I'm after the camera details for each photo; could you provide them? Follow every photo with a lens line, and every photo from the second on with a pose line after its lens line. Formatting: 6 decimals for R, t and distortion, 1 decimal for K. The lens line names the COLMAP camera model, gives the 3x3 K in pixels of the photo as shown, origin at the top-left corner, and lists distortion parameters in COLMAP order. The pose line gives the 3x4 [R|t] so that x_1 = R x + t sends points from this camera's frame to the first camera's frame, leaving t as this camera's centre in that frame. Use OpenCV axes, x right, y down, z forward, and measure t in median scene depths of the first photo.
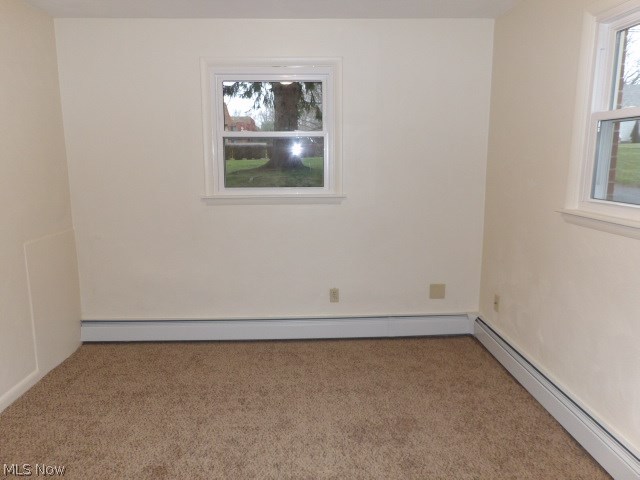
lens RADIAL K [[455.9, 0, 293.4], [0, 455.9, 239.7], [0, 0, 1]] dist [-0.040359, 0.041419]
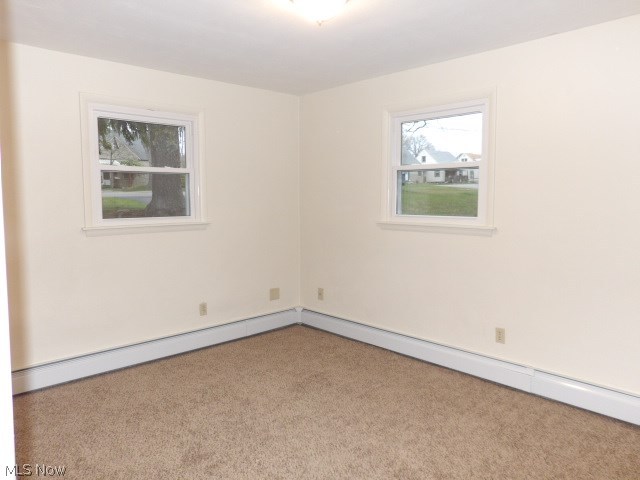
lens RADIAL K [[455.9, 0, 319.1], [0, 455.9, 239.6], [0, 0, 1]] dist [-0.040359, 0.041419]
pose [[0.750143, -0.059812, 0.658565, -0.483528], [0.110881, 0.993178, -0.036097, 0.023714], [-0.651913, 0.100100, 0.751658, -0.080375]]
